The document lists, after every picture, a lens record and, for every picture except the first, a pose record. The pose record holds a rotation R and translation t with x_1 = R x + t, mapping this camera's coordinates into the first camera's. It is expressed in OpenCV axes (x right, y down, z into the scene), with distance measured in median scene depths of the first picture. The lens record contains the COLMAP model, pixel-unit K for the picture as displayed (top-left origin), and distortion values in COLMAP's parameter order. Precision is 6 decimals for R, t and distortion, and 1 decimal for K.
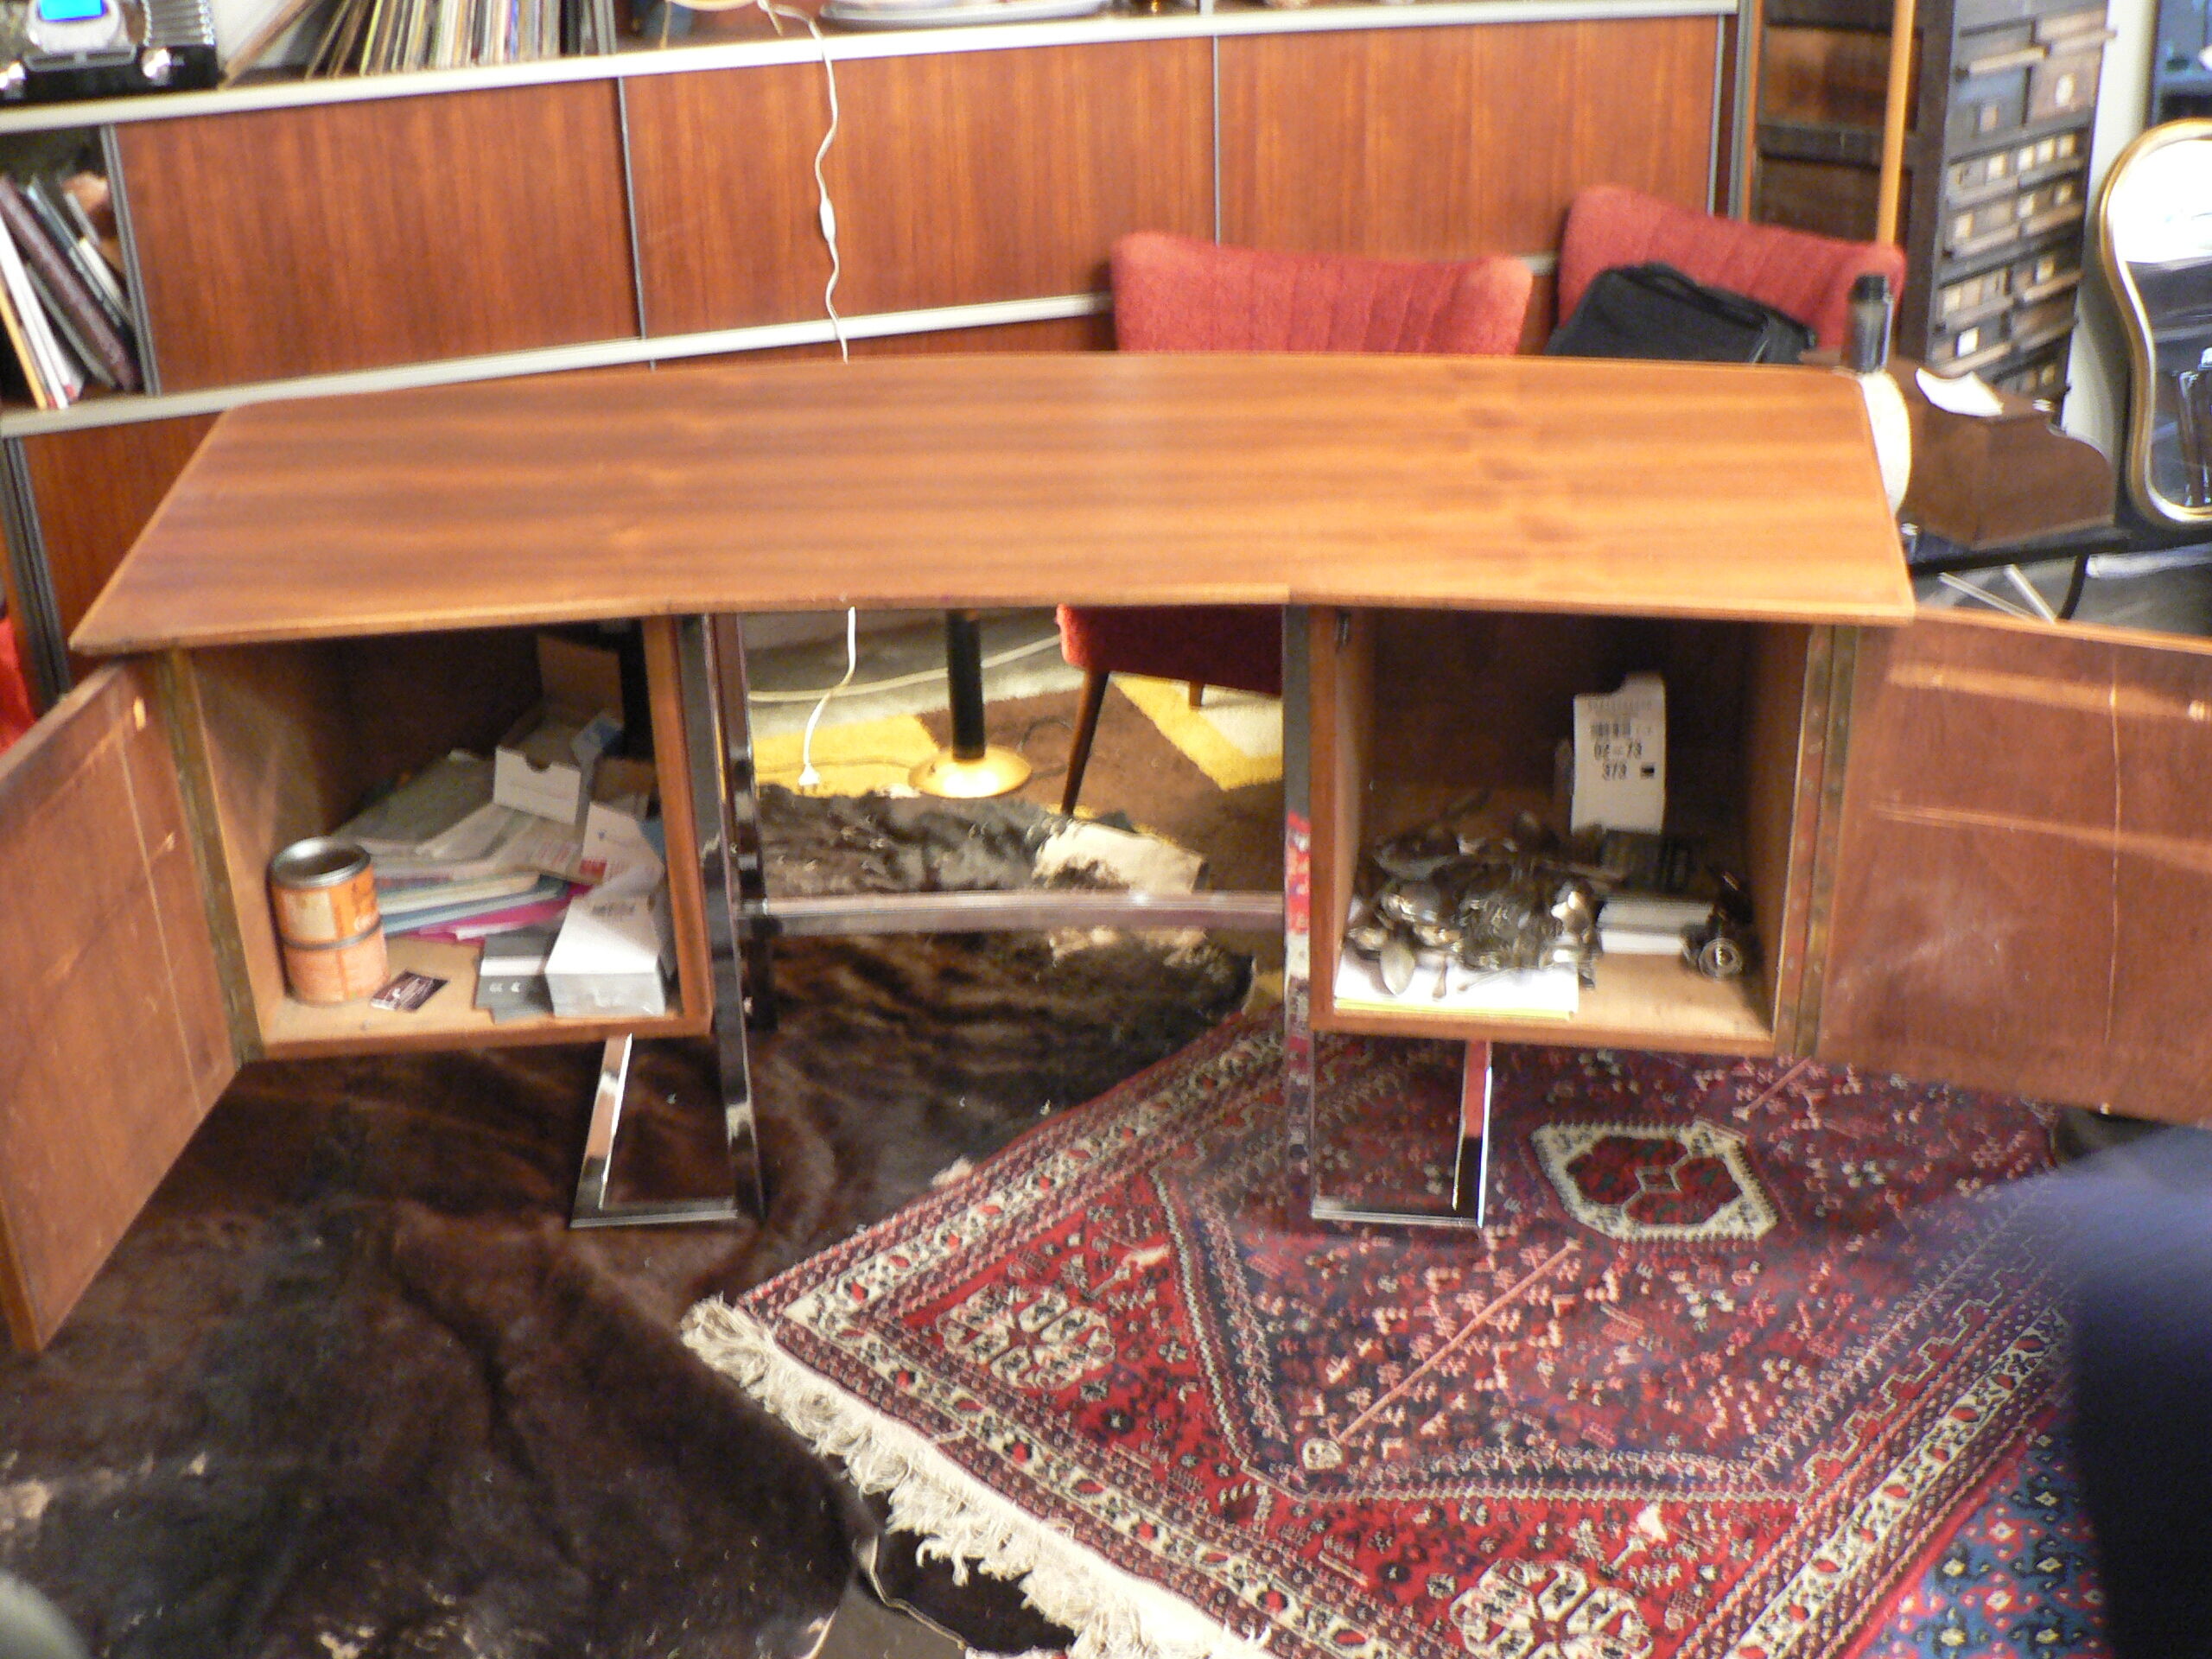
lens RADIAL K [[2396.1, 0, 1073.2], [0, 2396.1, 841.0], [0, 0, 1]] dist [-0.114827, 0.000000]
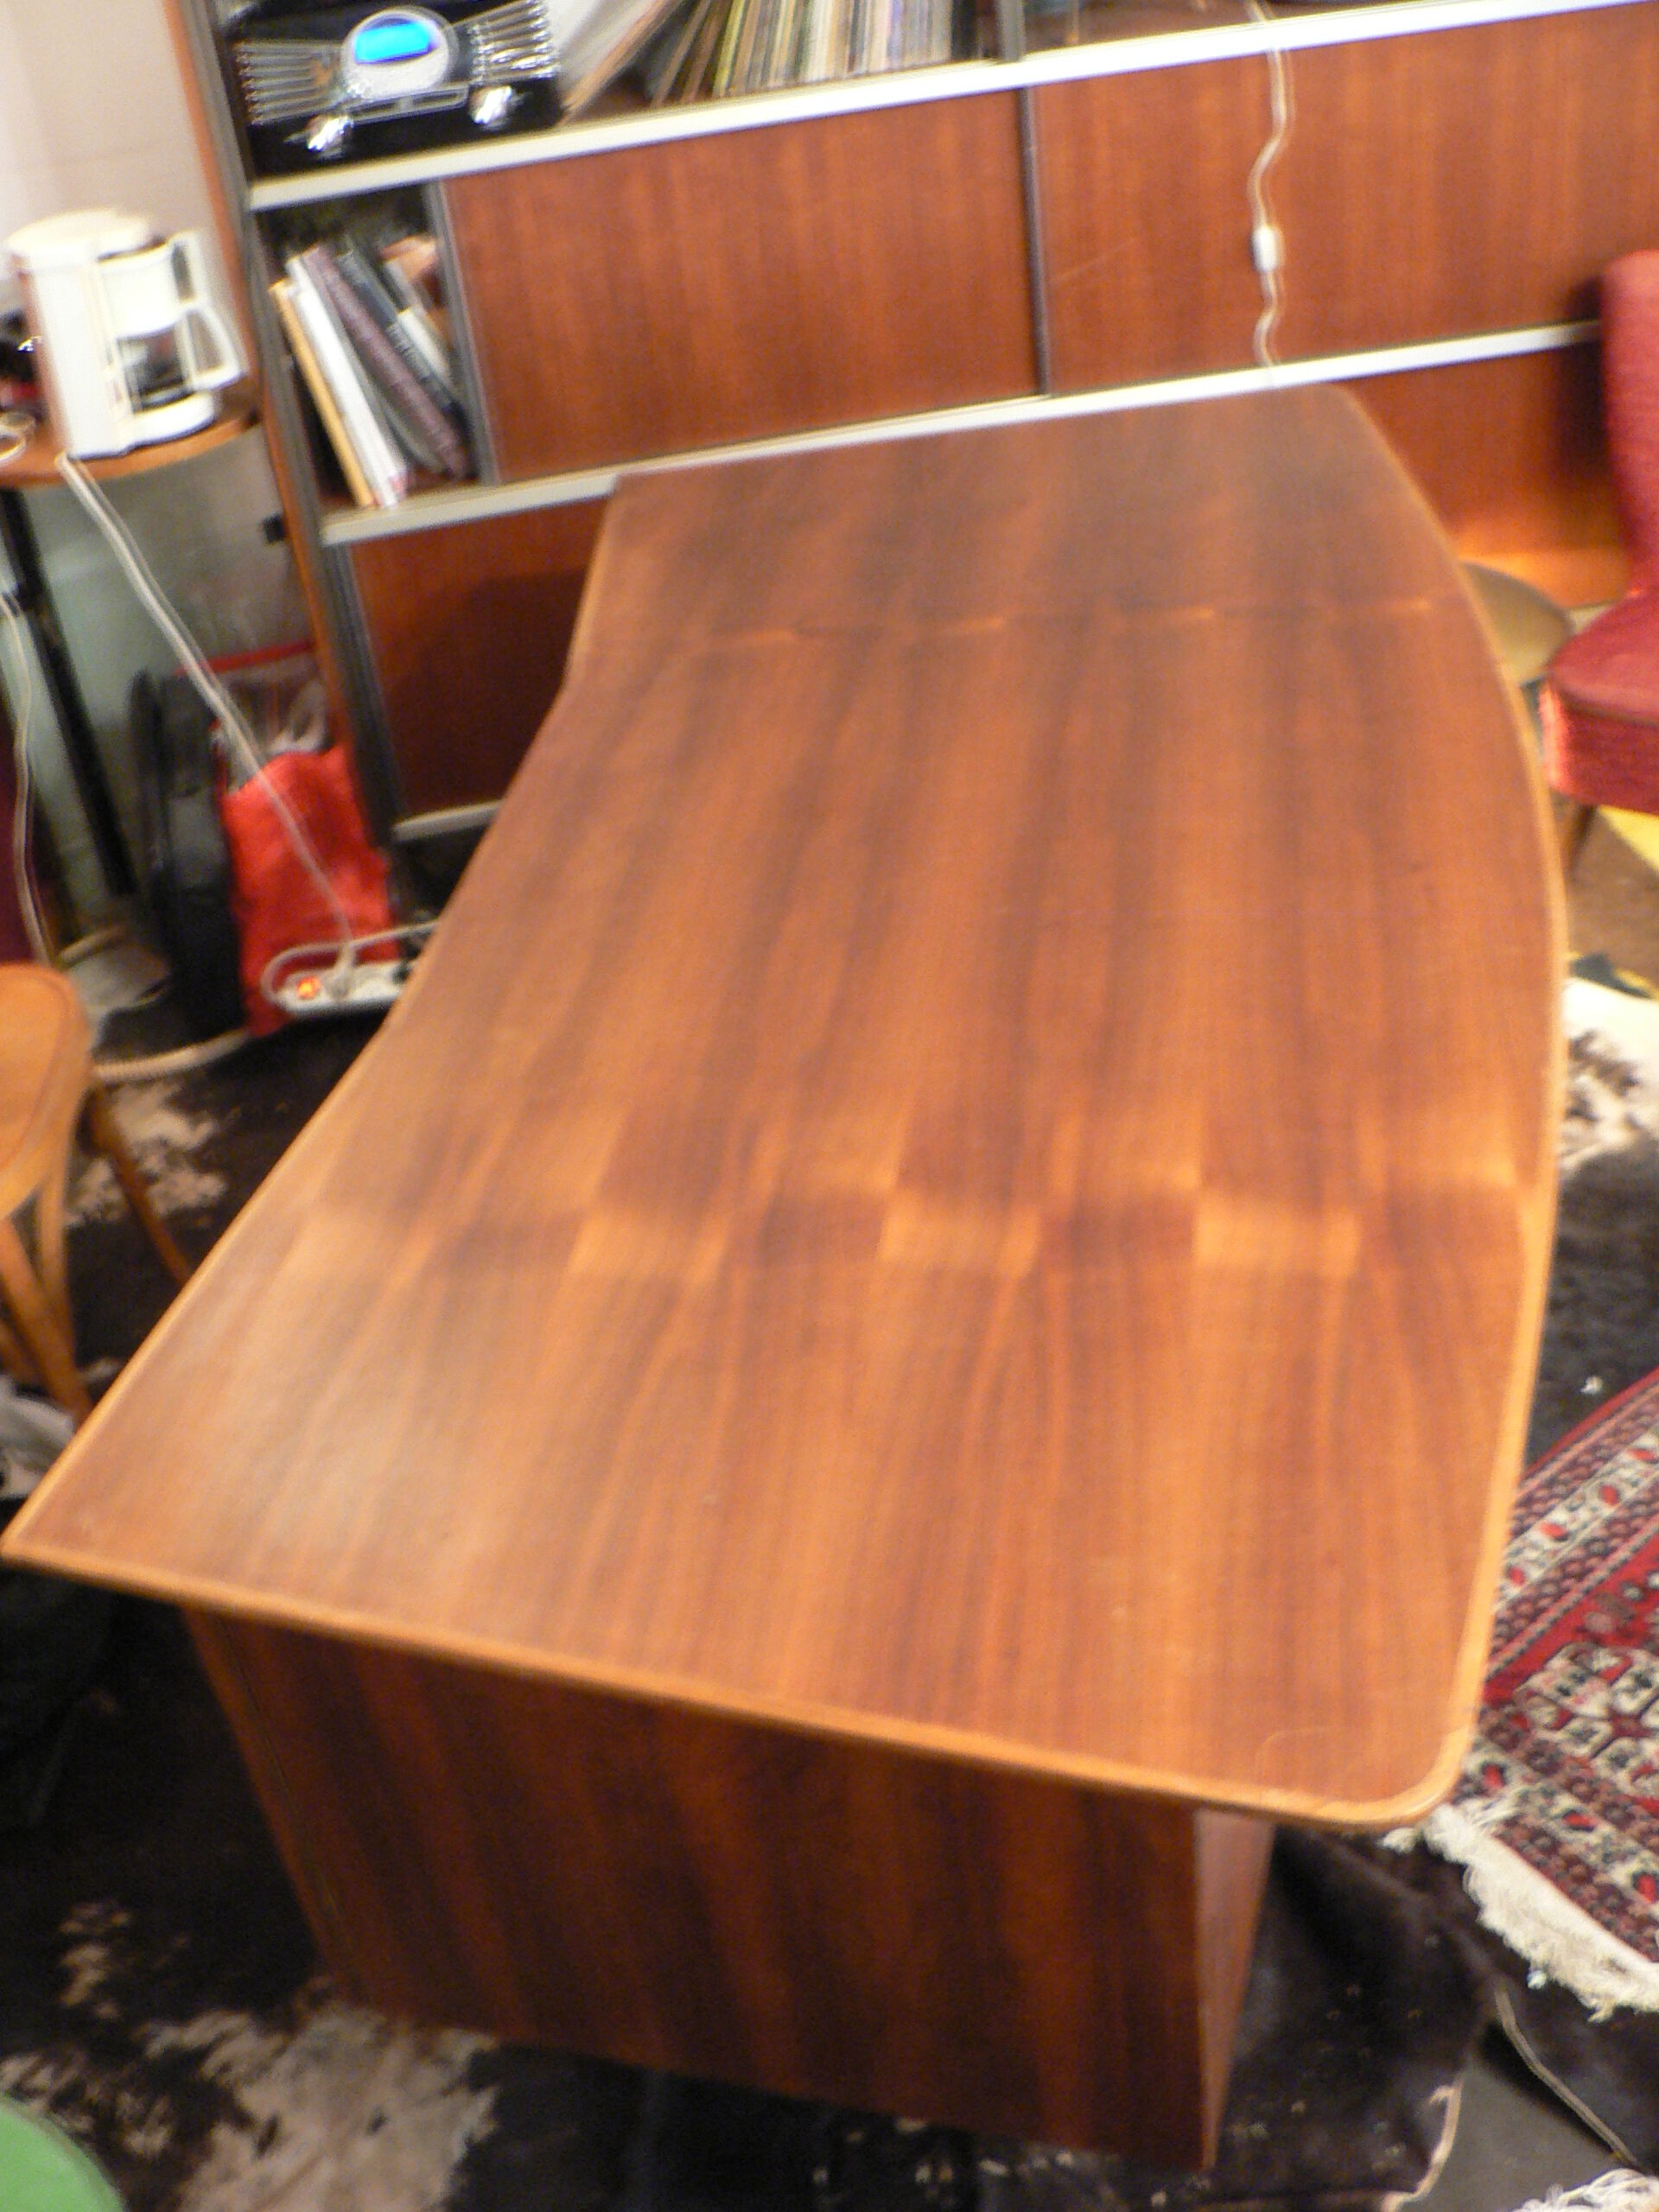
lens RADIAL K [[2396.1, 0, 812.4], [0, 2396.1, 1148.0], [0, 0, 1]] dist [-0.114827, 0.000000]
pose [[0.986059, 0.017018, -0.165522, -0.167258], [0.015999, 0.980451, 0.196114, -0.161371], [0.165624, -0.196028, 0.966510, 0.159243]]
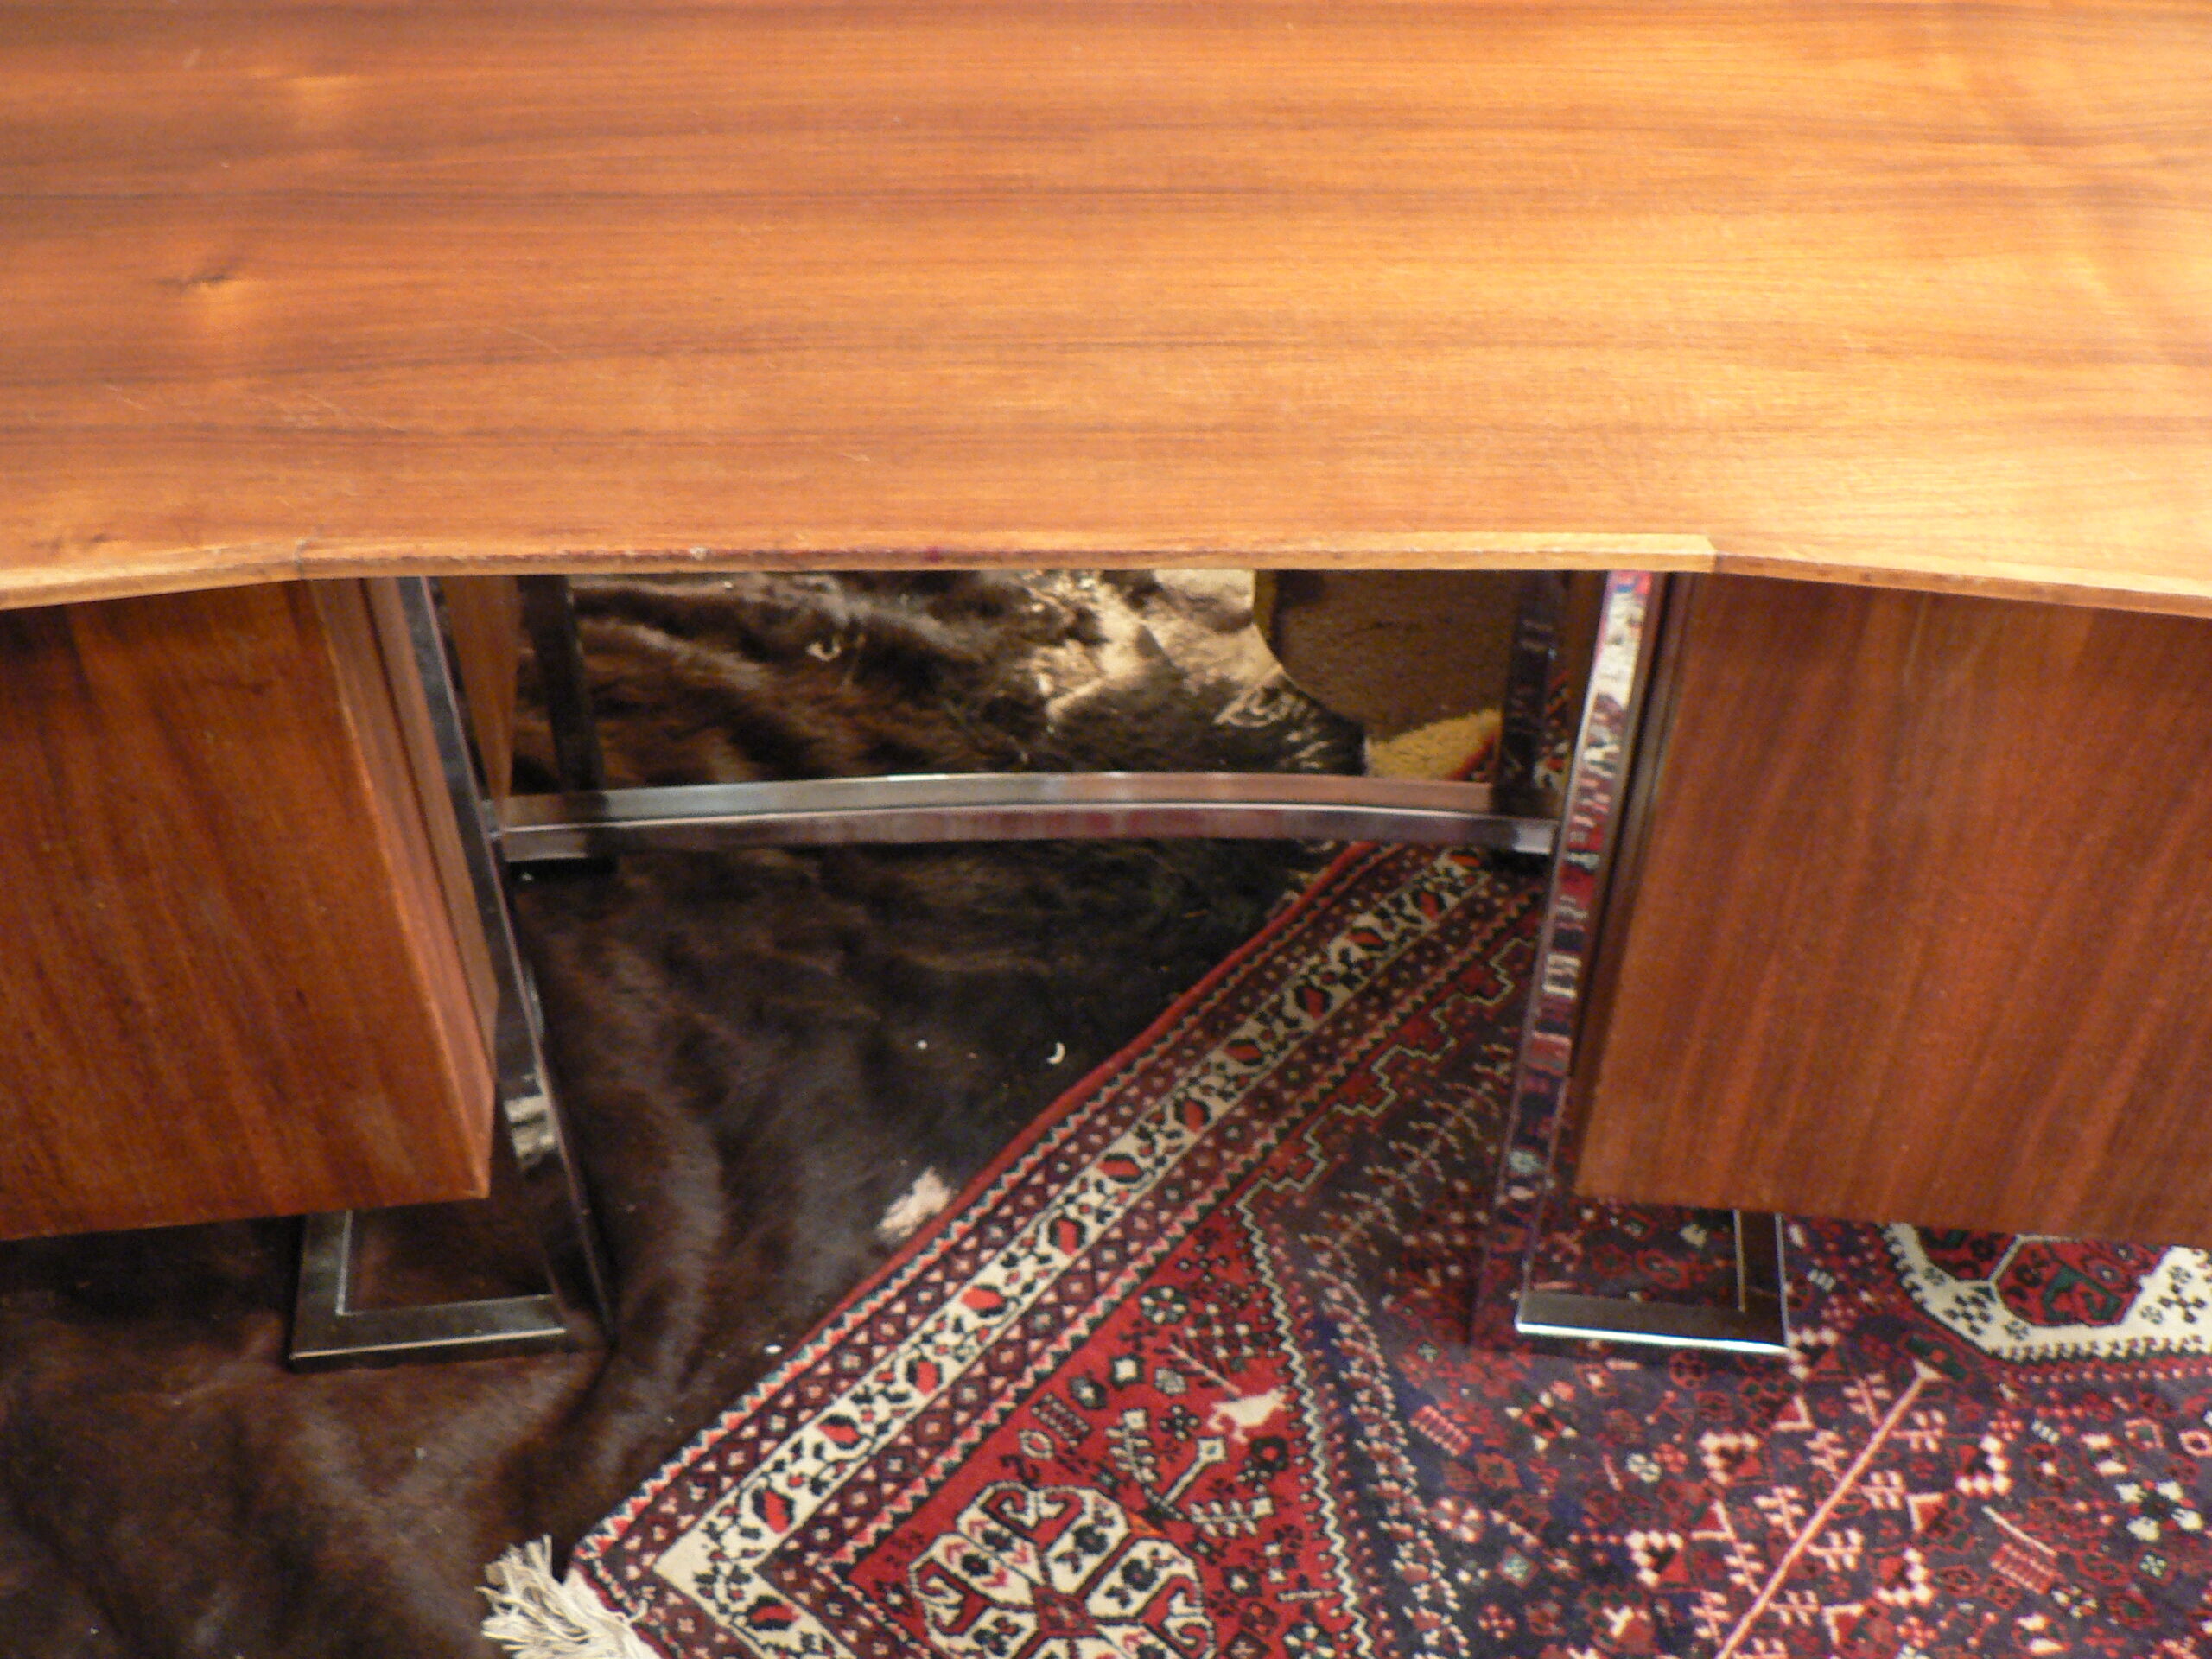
lens RADIAL K [[2396.1, 0, 1087.0], [0, 2396.1, 891.9], [0, 0, 1]] dist [-0.114827, 0.000000]
pose [[0.998314, -0.014555, 0.056191, -0.042795], [-0.006084, 0.936482, 0.350664, -0.163444], [-0.057726, -0.350415, 0.934814, 0.483257]]
